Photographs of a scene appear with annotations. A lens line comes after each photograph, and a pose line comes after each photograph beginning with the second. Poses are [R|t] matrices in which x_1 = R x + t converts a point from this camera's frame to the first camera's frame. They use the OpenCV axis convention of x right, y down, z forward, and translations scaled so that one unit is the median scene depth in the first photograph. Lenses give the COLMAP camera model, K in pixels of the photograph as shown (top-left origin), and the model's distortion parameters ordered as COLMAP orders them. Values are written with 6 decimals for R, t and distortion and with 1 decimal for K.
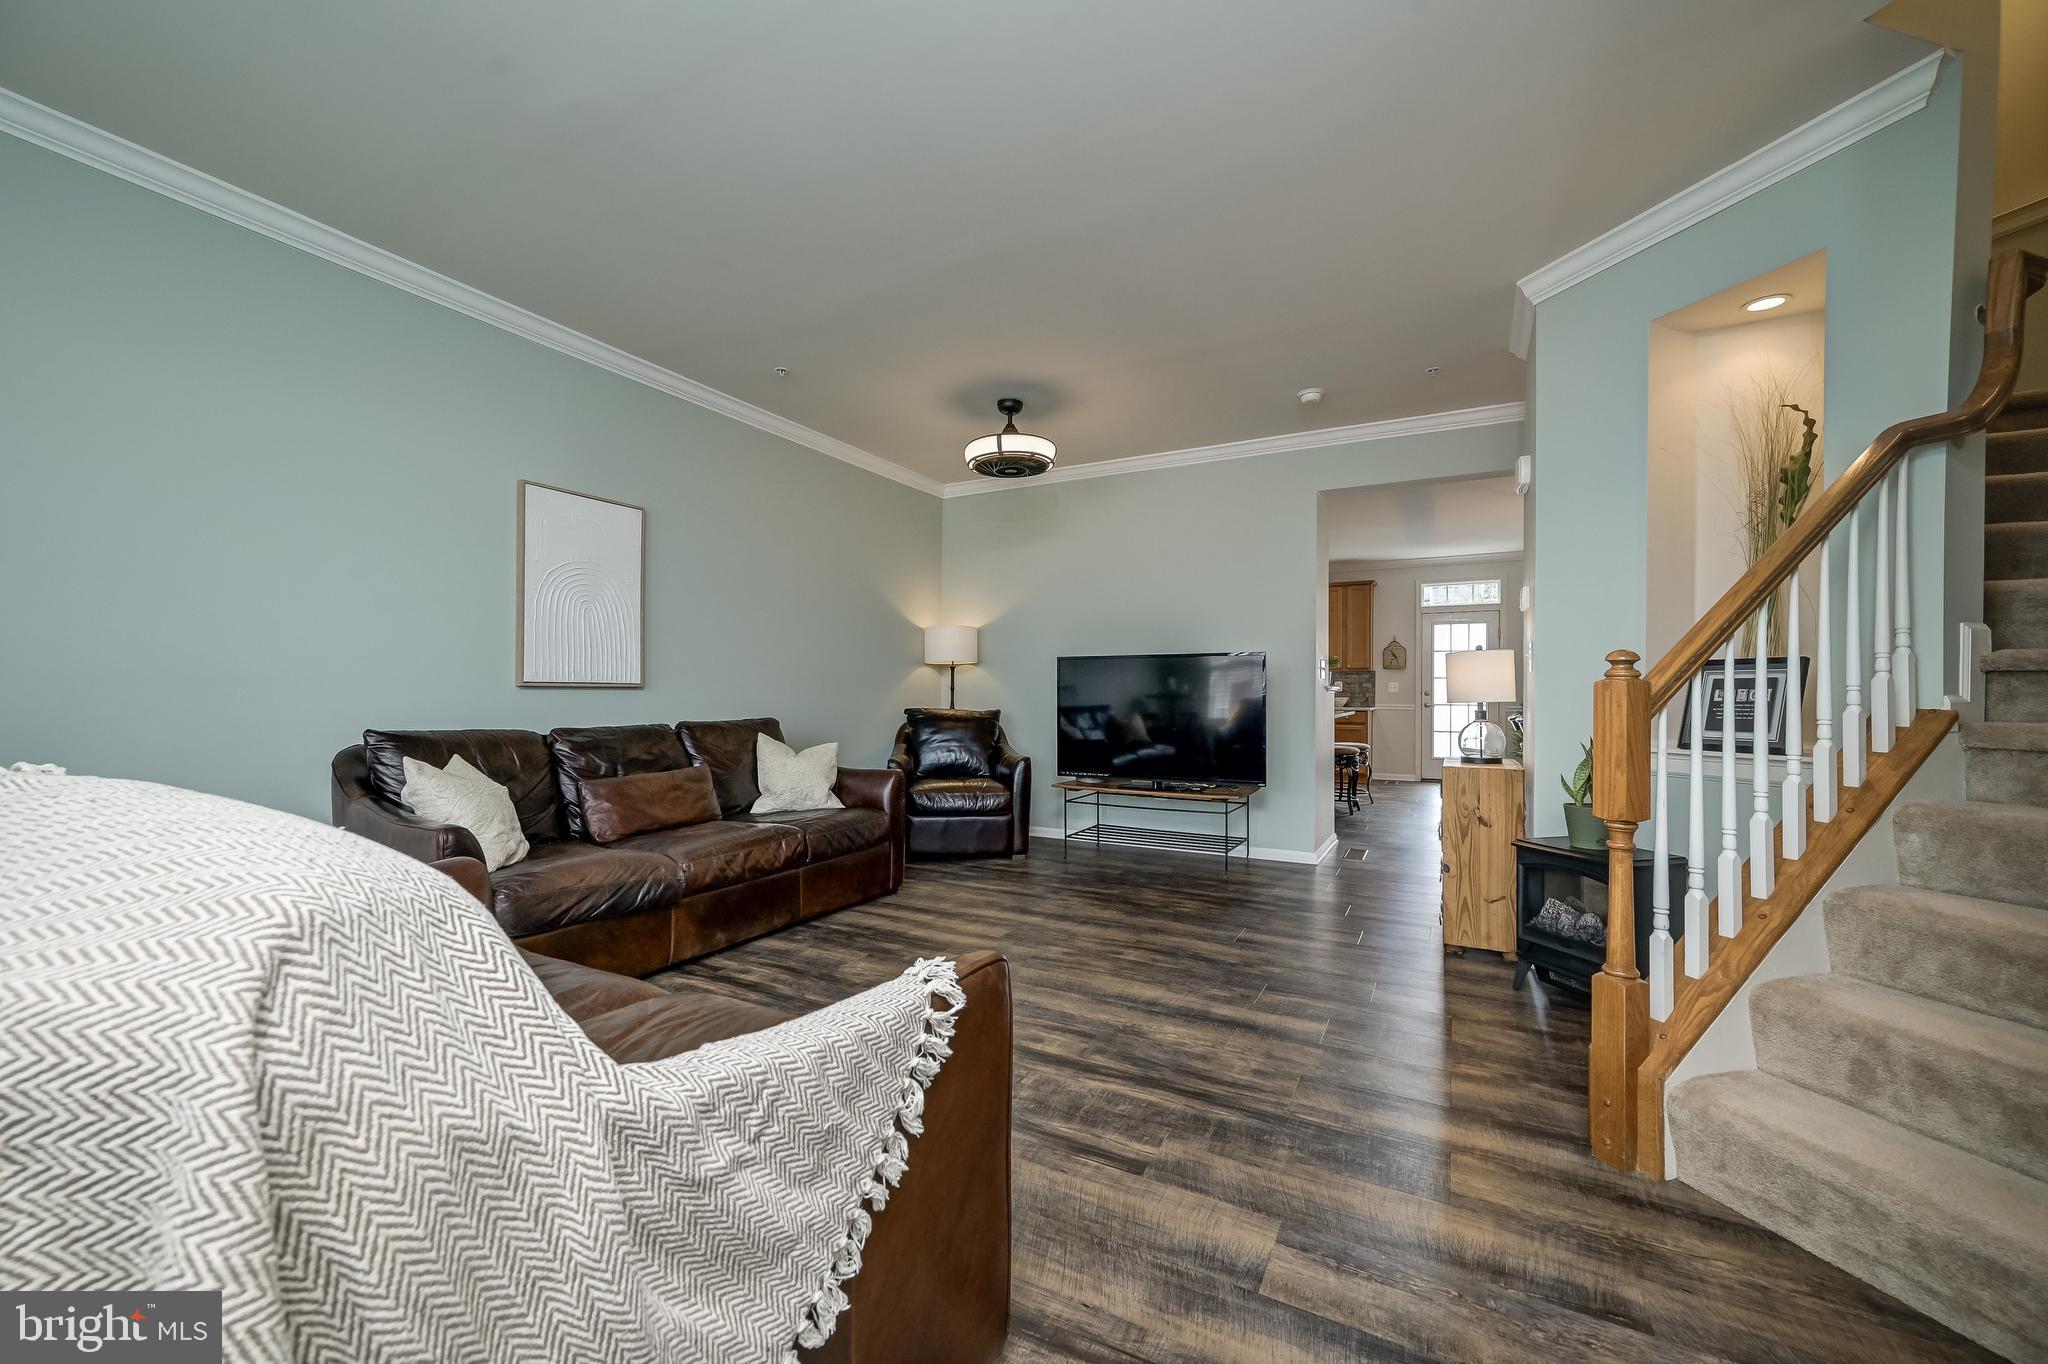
lens RADIAL K [[801.5, 0, 1018.2], [0, 801.5, 689.7], [0, 0, 1]] dist [0.001616, 0.003152]
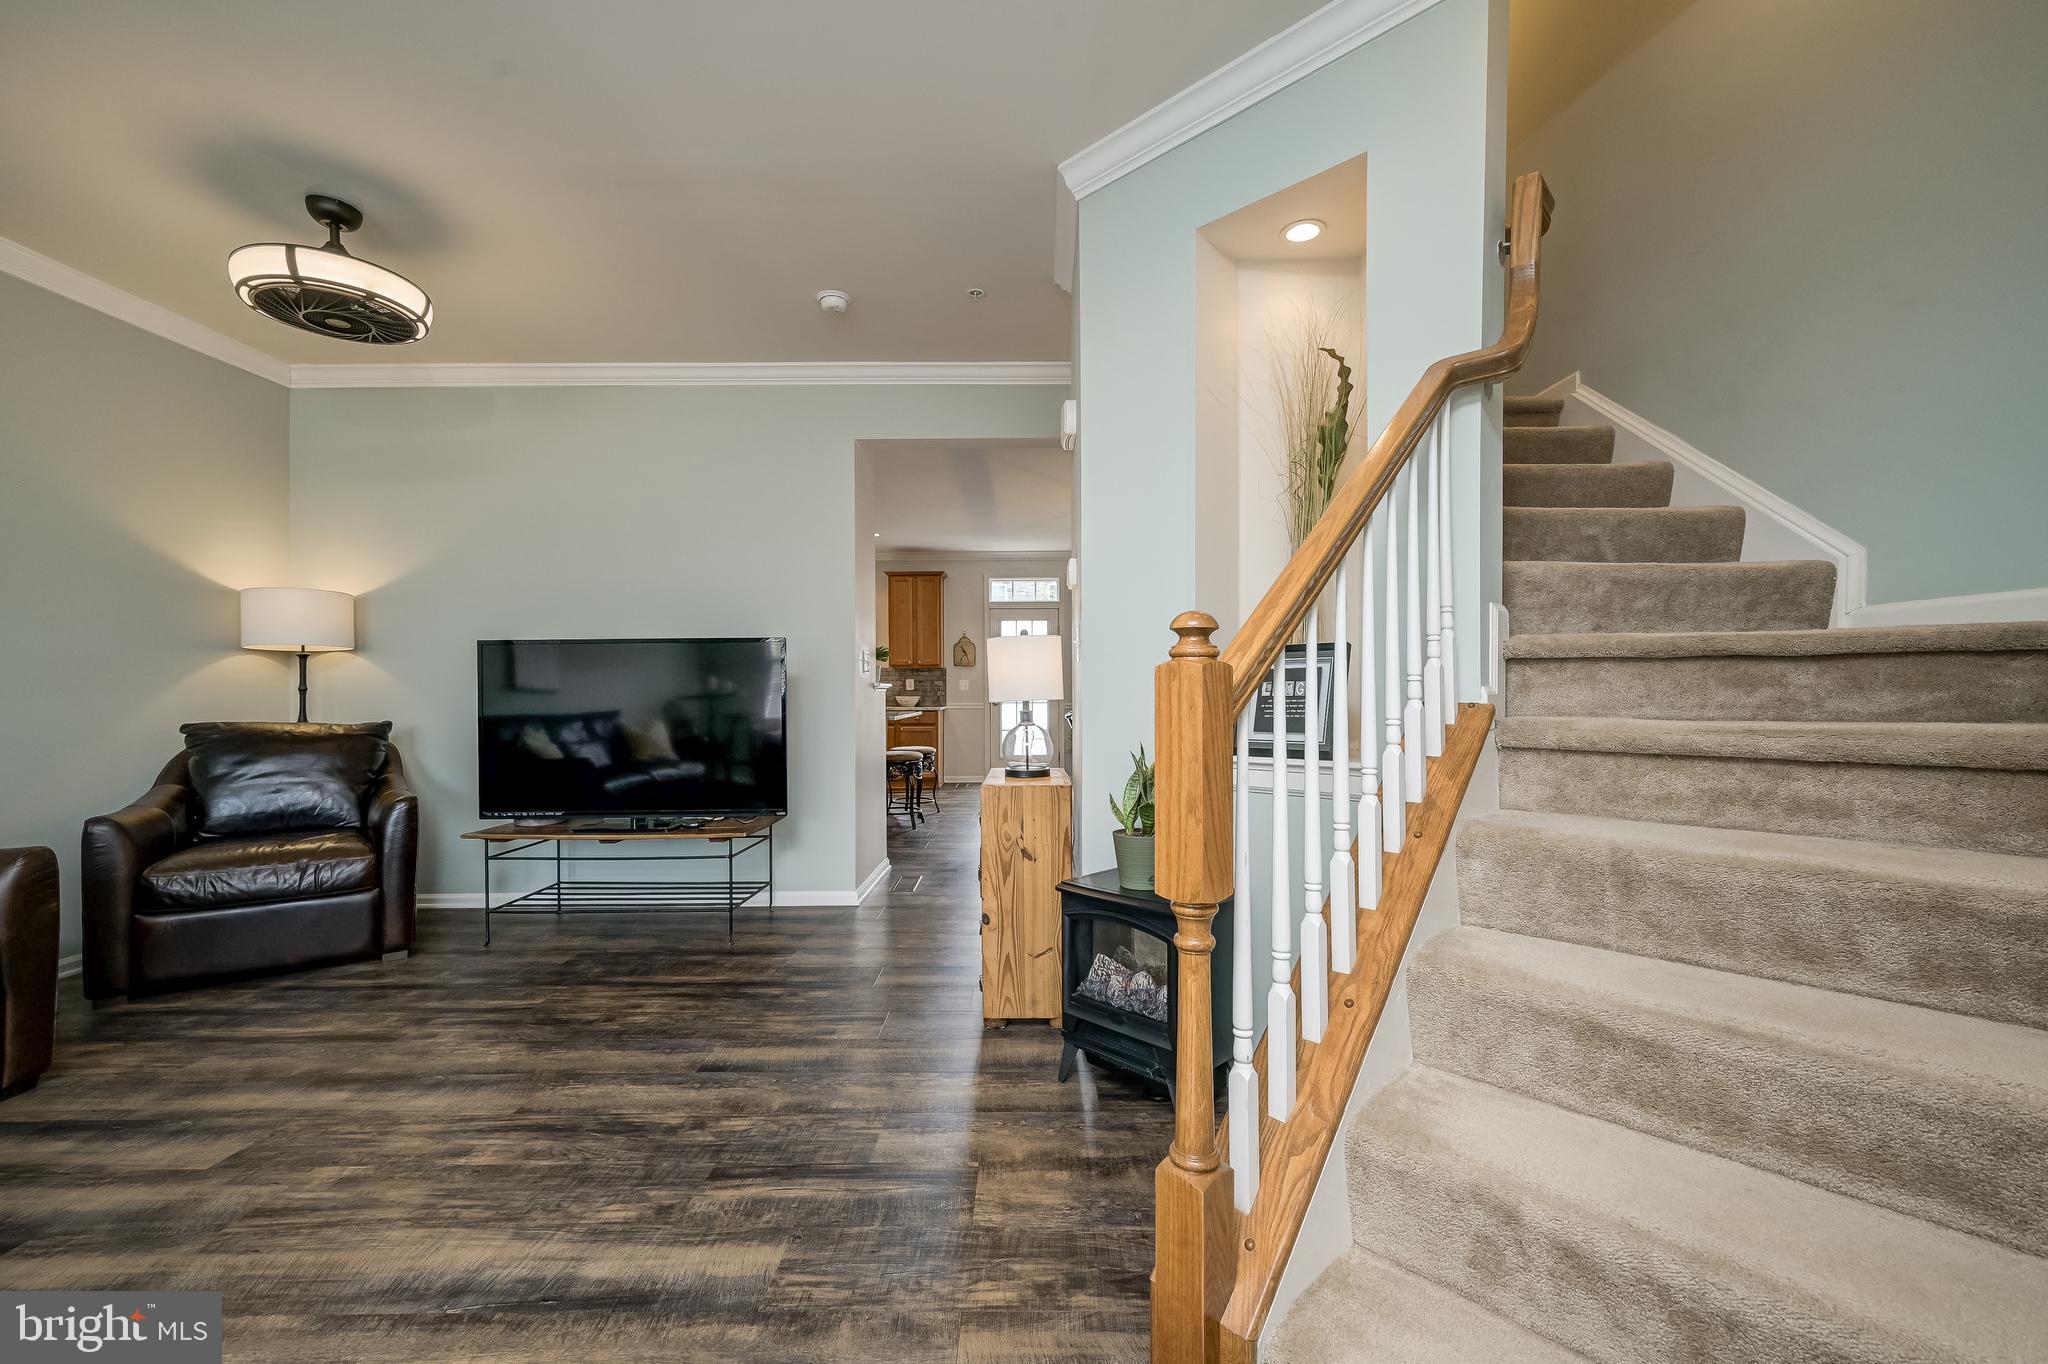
lens RADIAL K [[869.4, 0, 1022.3], [0, 869.4, 692.7], [0, 0, 1]] dist [-0.000467, -0.000020]
pose [[0.880078, -0.009230, 0.474740, 0.174728], [0.007394, 0.999956, 0.005734, 0.003050], [-0.474772, -0.001536, 0.880108, 0.257992]]
